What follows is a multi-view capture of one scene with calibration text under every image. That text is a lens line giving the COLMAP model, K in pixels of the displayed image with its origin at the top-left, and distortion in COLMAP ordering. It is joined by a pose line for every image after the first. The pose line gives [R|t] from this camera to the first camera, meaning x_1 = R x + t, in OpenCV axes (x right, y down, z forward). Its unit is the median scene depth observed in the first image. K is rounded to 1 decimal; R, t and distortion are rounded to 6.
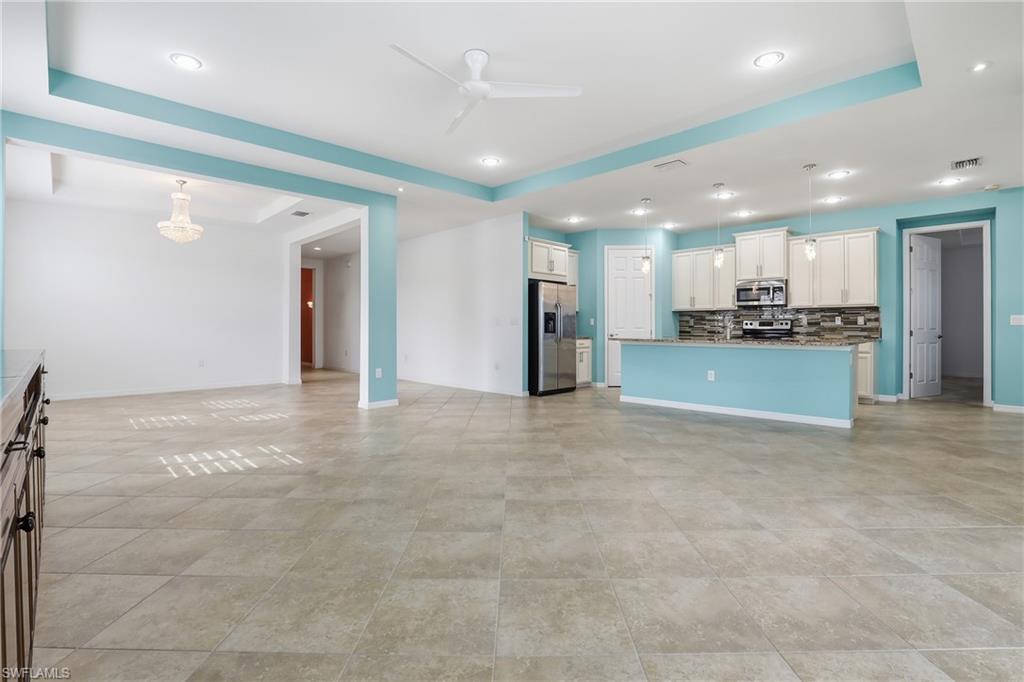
lens RADIAL K [[469.6, 0, 518.2], [0, 469.6, 329.2], [0, 0, 1]] dist [-0.023651, 0.000646]
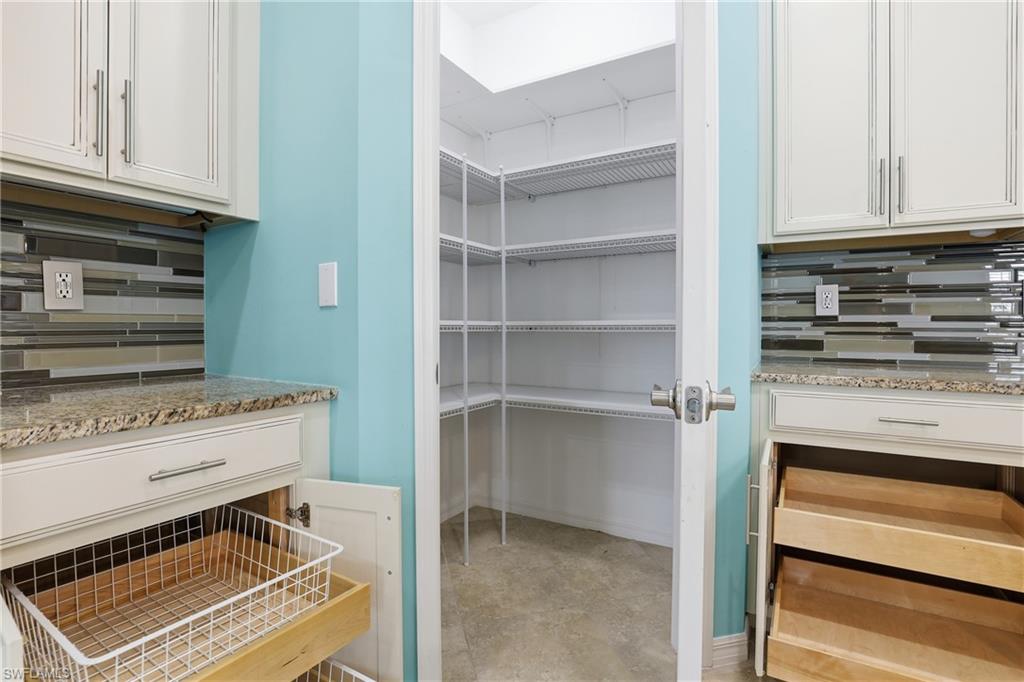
lens RADIAL K [[529.7, 0, 510.4], [0, 529.7, 328.0], [0, 0, 1]] dist [0.000612, 0.000122]
pose [[0.961068, 0.003404, 0.276291, 0.166904], [-0.004905, 0.999977, 0.004739, -0.002273], [-0.276268, -0.005909, 0.961062, 0.830994]]
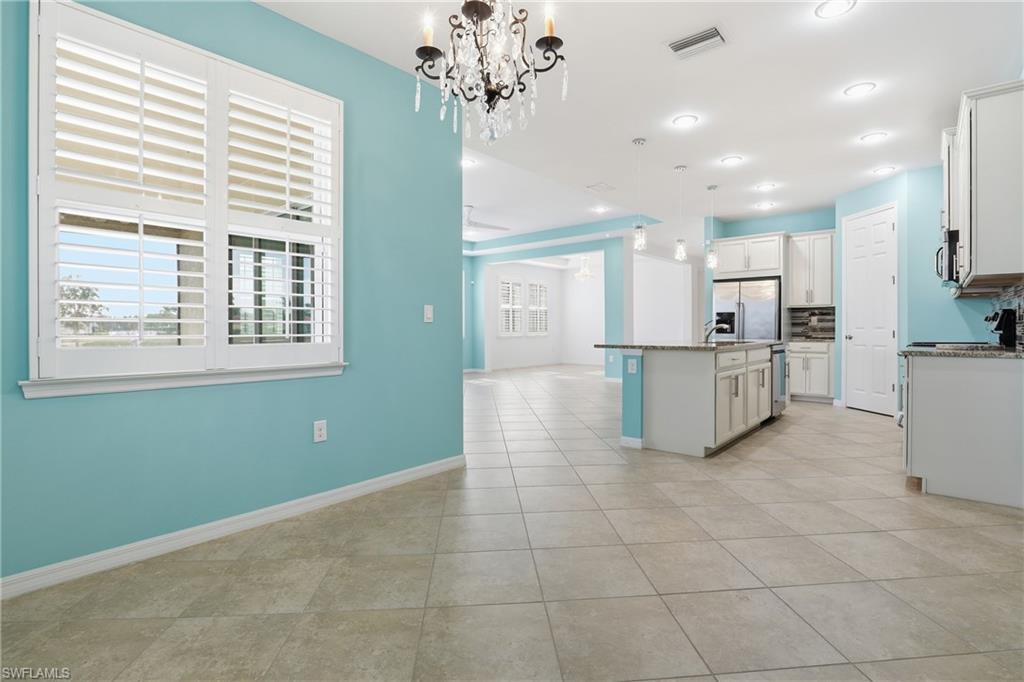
lens RADIAL K [[498.5, 0, 512.6], [0, 498.5, 335.7], [0, 0, 1]] dist [-0.042734, -0.000009]
pose [[0.073239, 0.013087, -0.997229, 0.934272], [0.001145, 0.999912, 0.013206, 0.000493], [0.997314, -0.002109, 0.073217, 0.413246]]
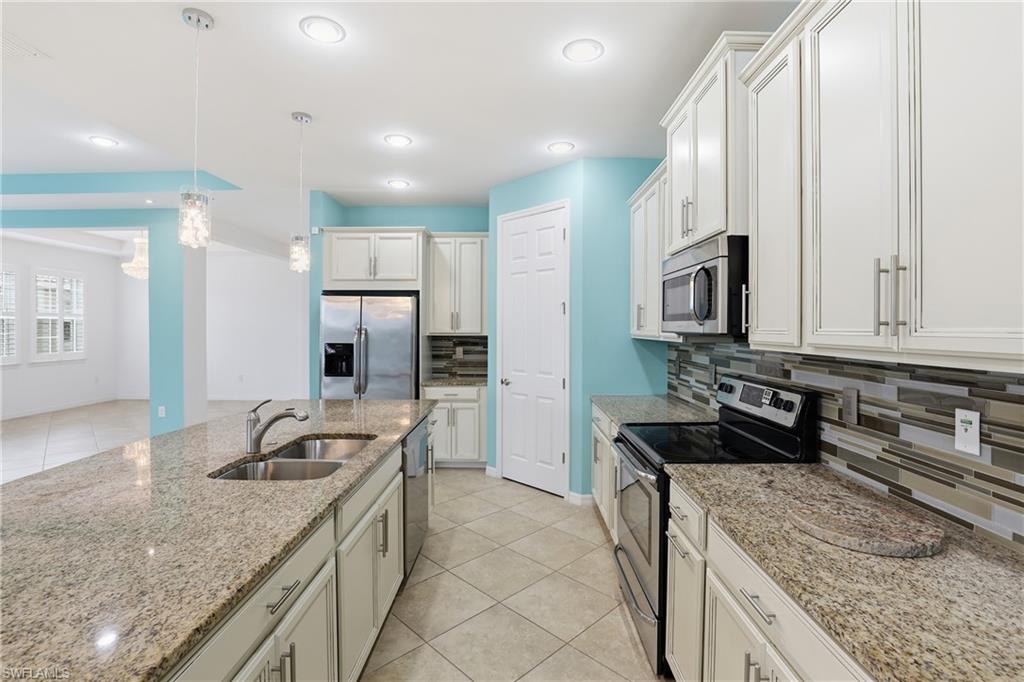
lens RADIAL K [[464.7, 0, 510.2], [0, 464.7, 333.8], [0, 0, 1]] dist [-0.026362, 0.000736]
pose [[0.696306, 0.013511, -0.717618, 0.584687], [-0.006708, 0.999902, 0.012317, -0.048579], [0.717714, -0.003763, 0.696328, 0.635564]]
